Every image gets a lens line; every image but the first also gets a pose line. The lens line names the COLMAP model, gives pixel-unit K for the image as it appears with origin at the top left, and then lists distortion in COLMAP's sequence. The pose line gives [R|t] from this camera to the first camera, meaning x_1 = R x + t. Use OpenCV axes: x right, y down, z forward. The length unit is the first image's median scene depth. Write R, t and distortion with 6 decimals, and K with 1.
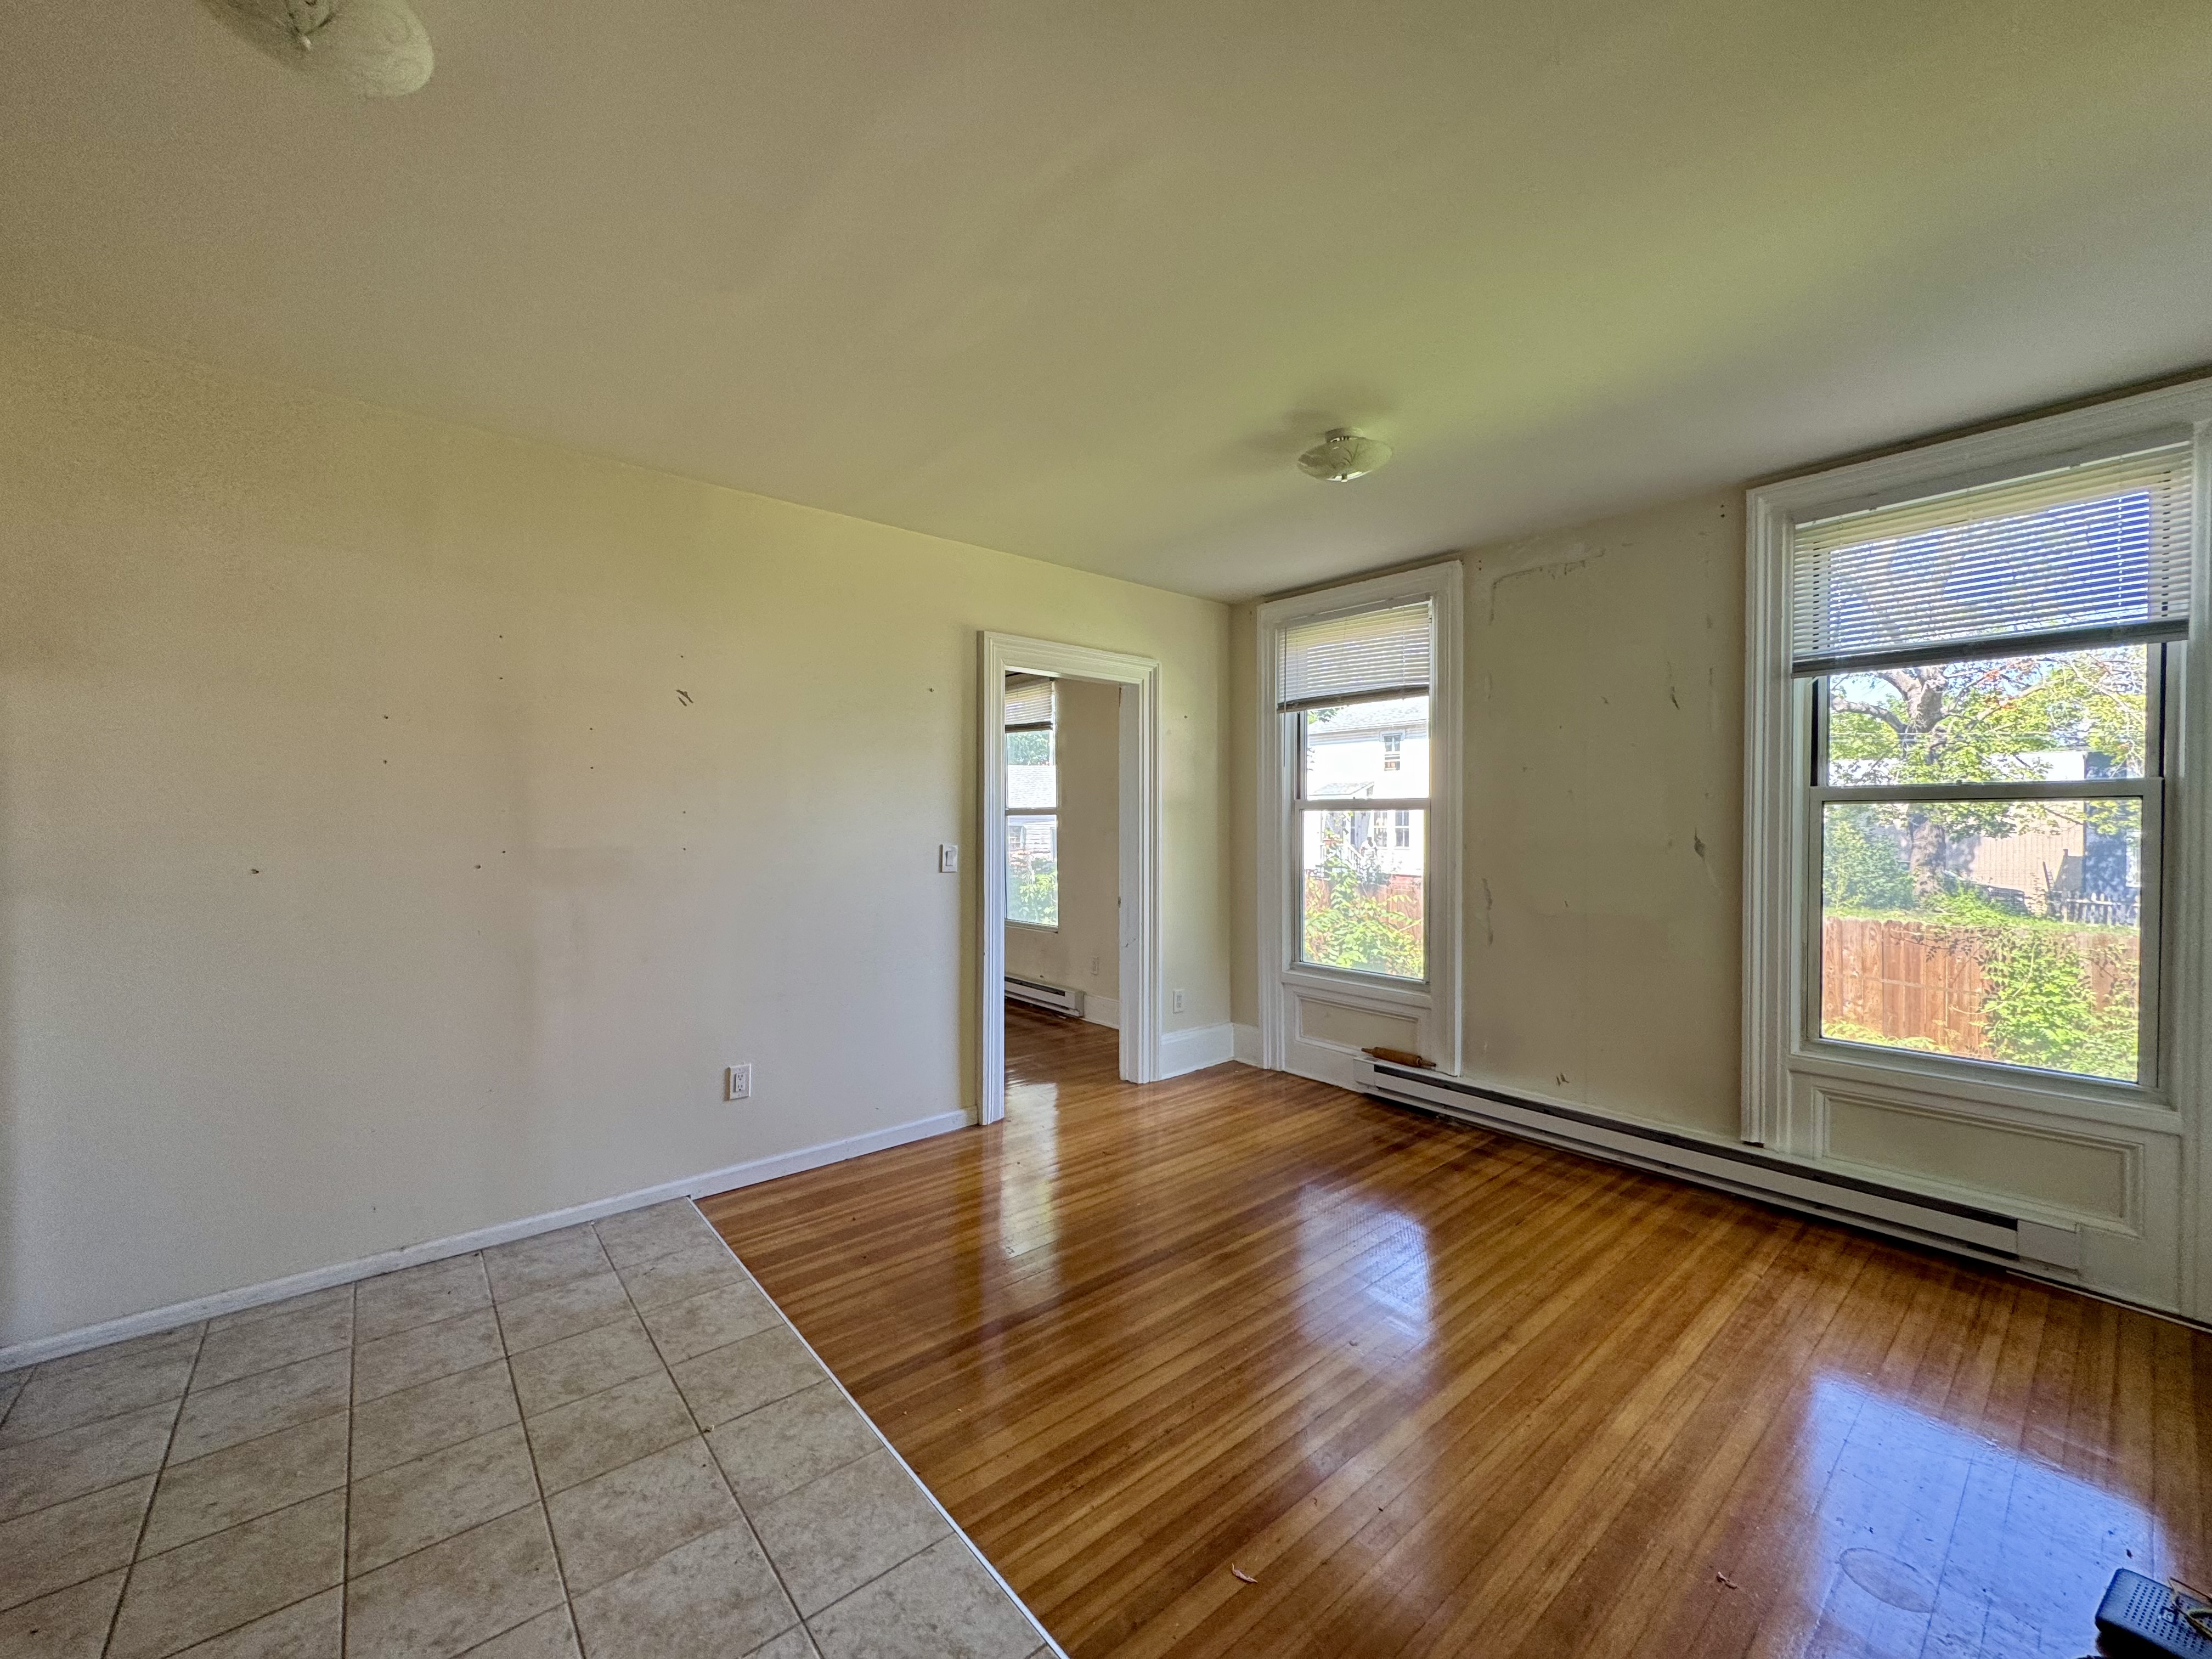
lens RADIAL K [[880.5, 0, 1106.0], [0, 880.5, 829.5], [0, 0, 1]] dist [-0.001817, 0.000504]
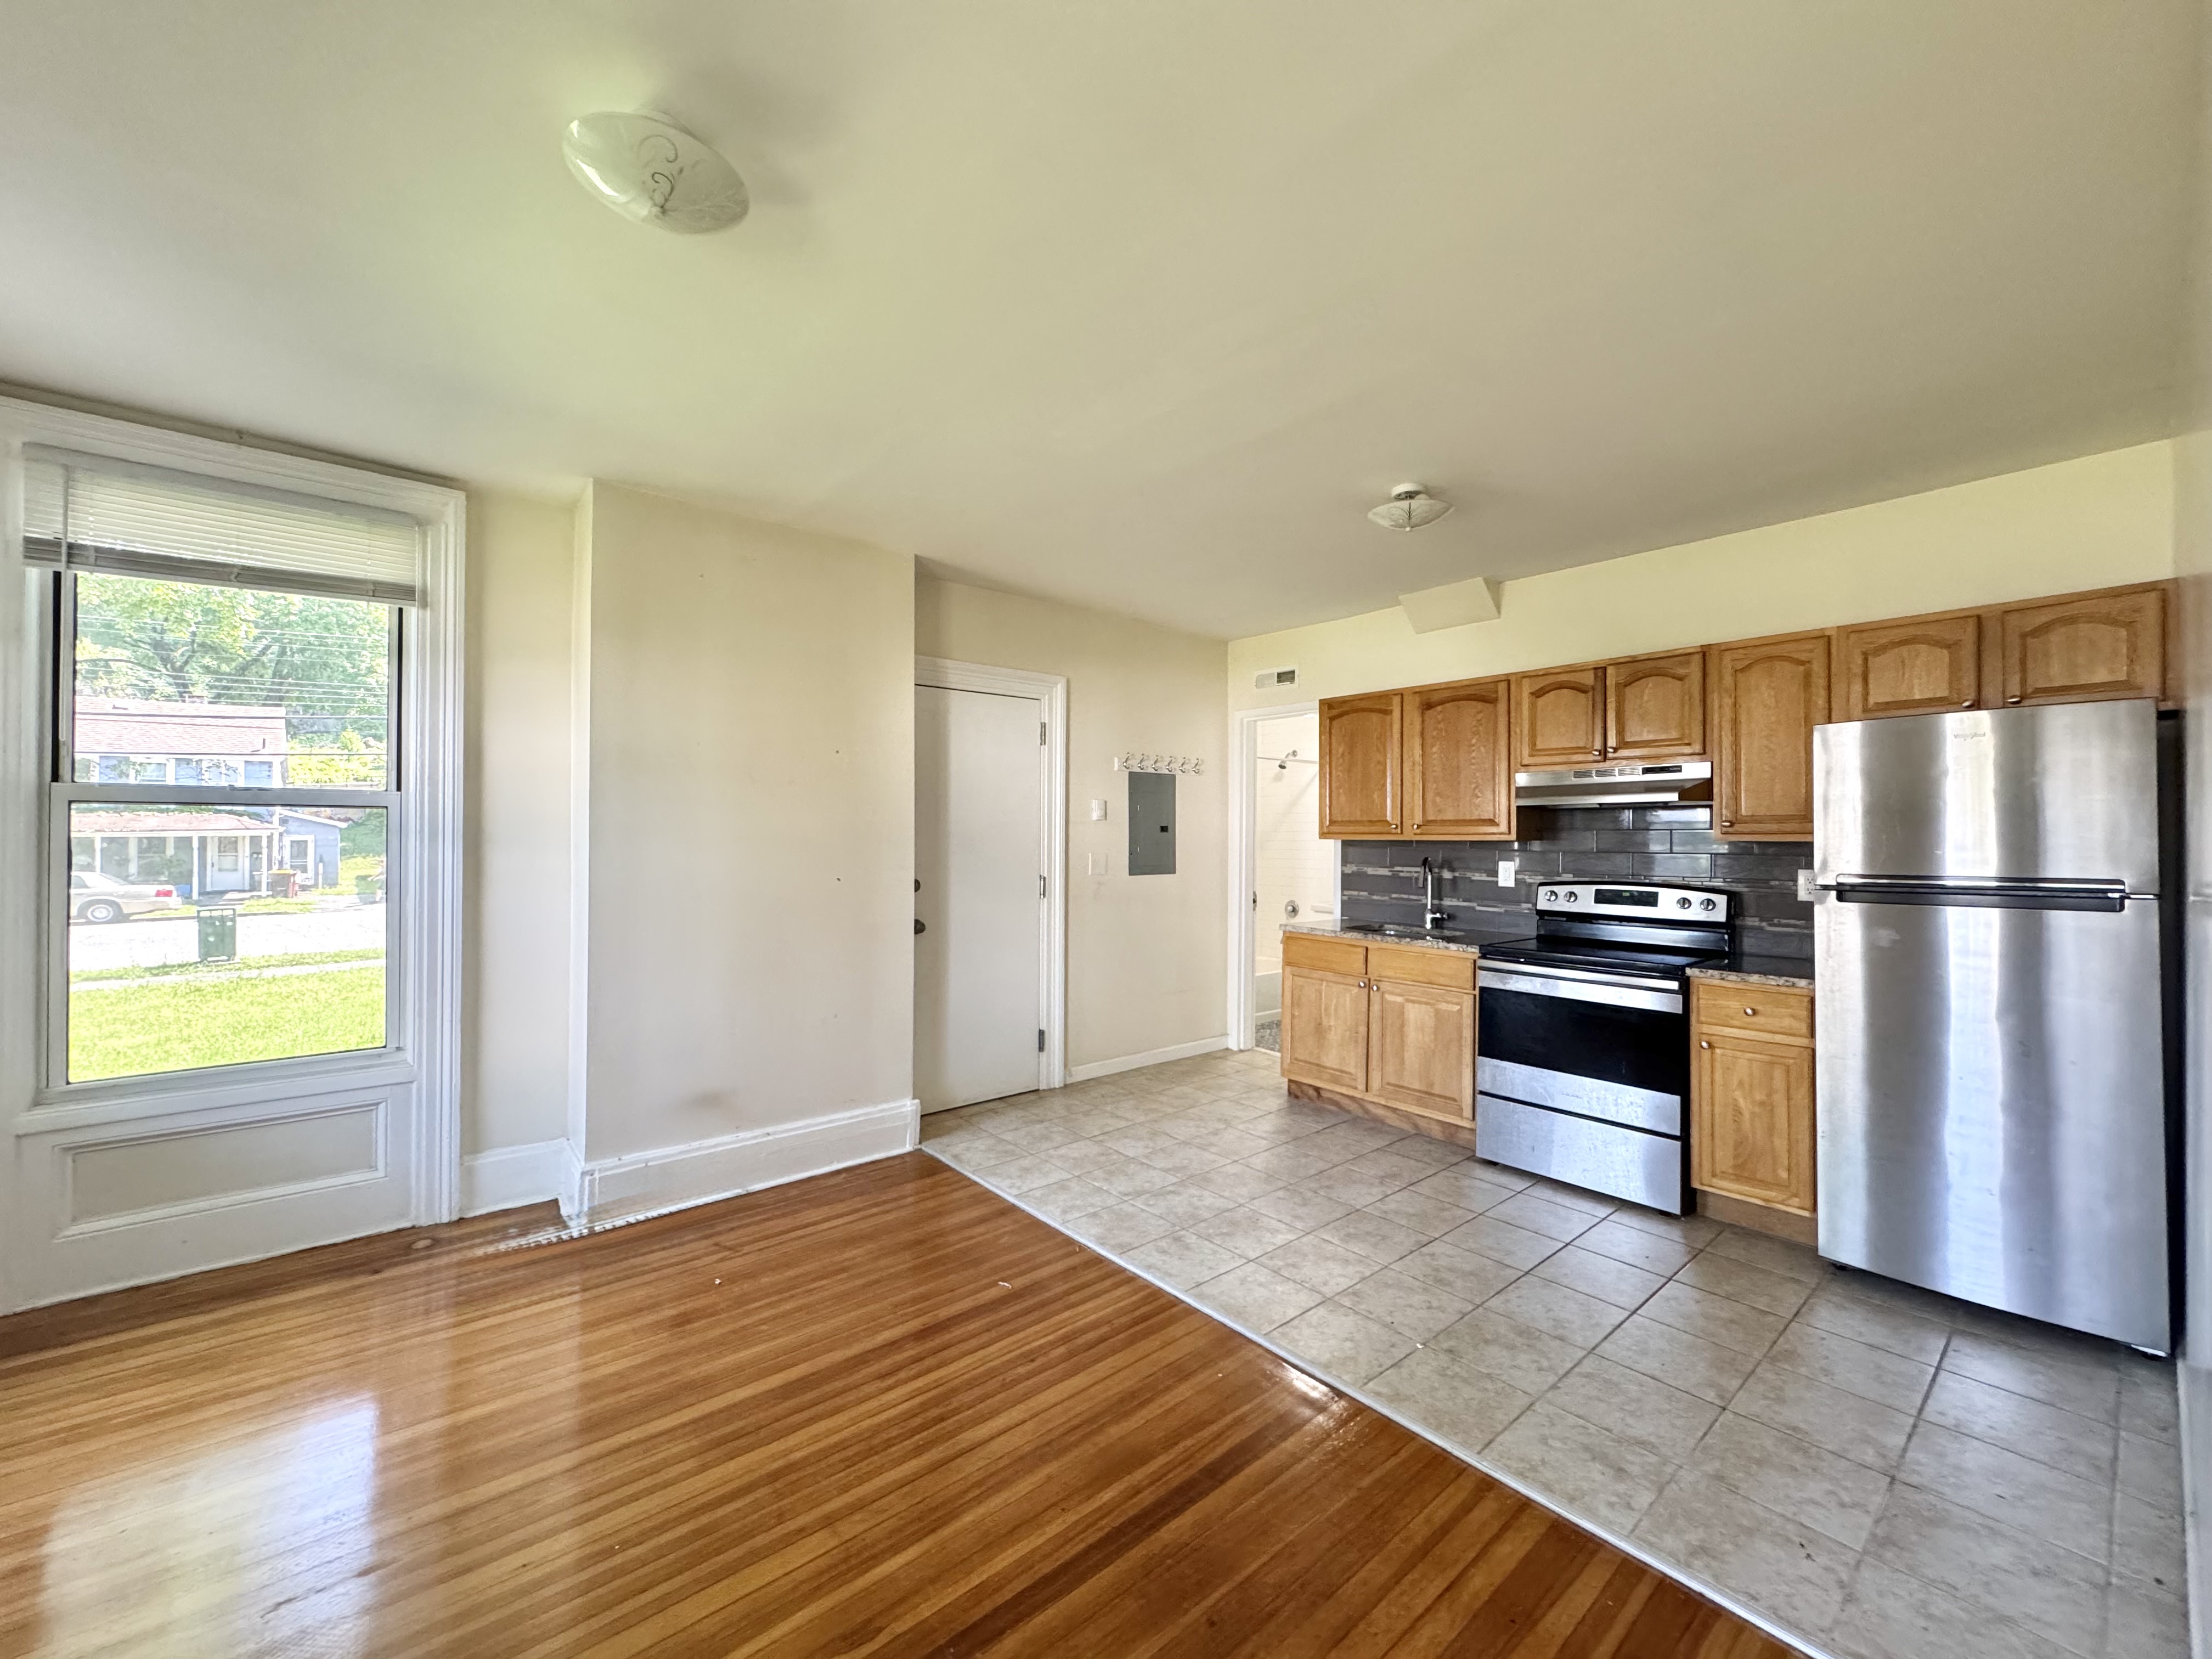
lens RADIAL K [[883.2, 0, 1106.7], [0, 883.2, 827.9], [0, 0, 1]] dist [-0.002364, 0.000321]
pose [[-0.999970, -0.006574, -0.004079, -0.011553], [-0.006589, 0.999972, 0.003578, -0.010598], [0.004055, 0.003604, -0.999985, 1.326387]]
